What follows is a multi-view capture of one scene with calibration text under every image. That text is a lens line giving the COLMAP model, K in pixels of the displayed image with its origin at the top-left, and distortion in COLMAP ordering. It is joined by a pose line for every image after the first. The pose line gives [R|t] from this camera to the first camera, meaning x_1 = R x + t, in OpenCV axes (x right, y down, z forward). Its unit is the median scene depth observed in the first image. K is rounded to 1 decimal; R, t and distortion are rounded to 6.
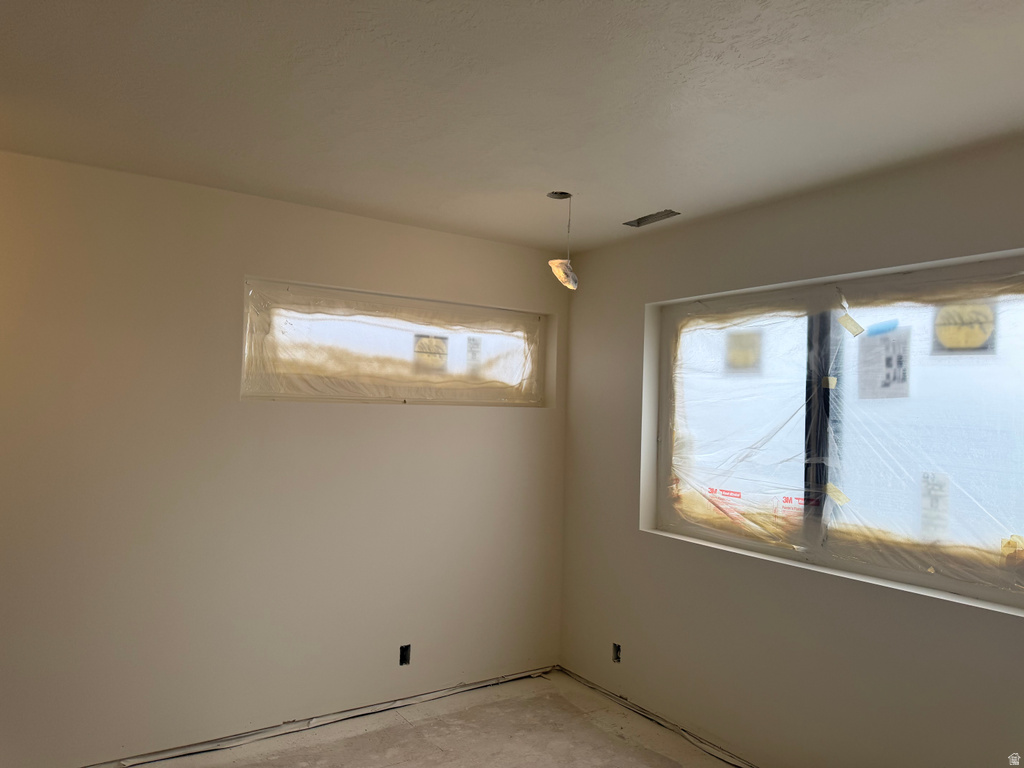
lens RADIAL K [[708.1, 0, 508.6], [0, 708.1, 385.6], [0, 0, 1]] dist [0.048477, -0.076273]
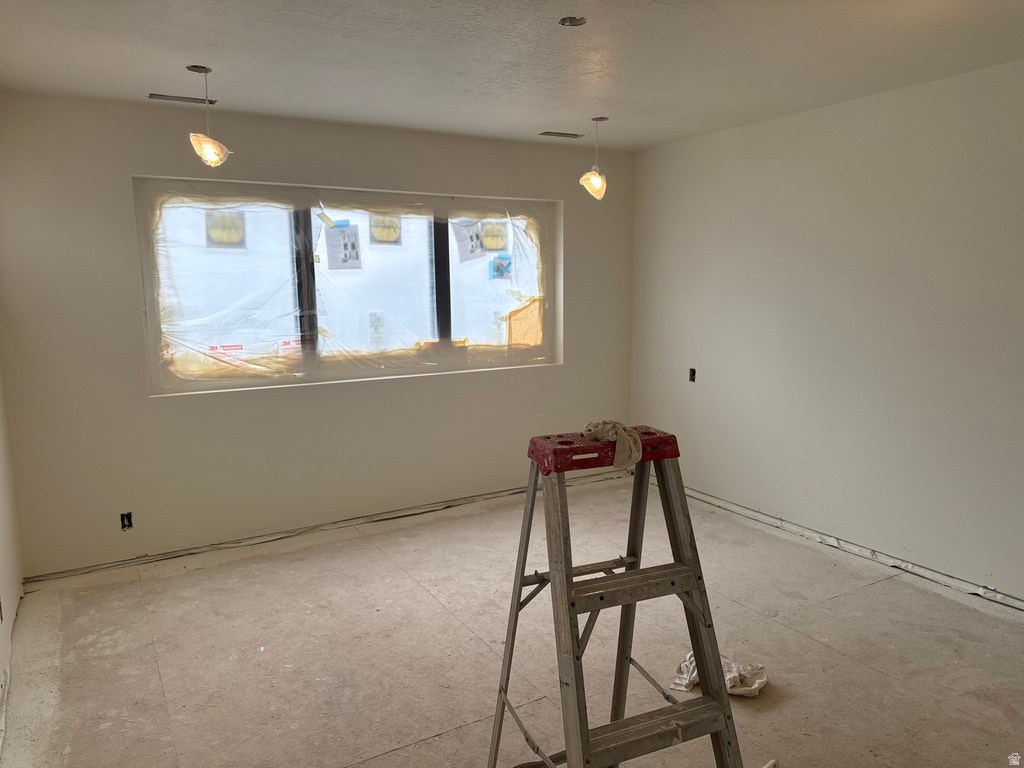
lens RADIAL K [[708.1, 0, 508.6], [0, 708.1, 385.6], [0, 0, 1]] dist [0.048477, -0.076273]
pose [[0.058780, -0.153779, 0.986355, -0.989111], [-0.009062, 0.987941, 0.154566, 0.023655], [-0.998230, -0.018024, 0.056677, 0.496779]]
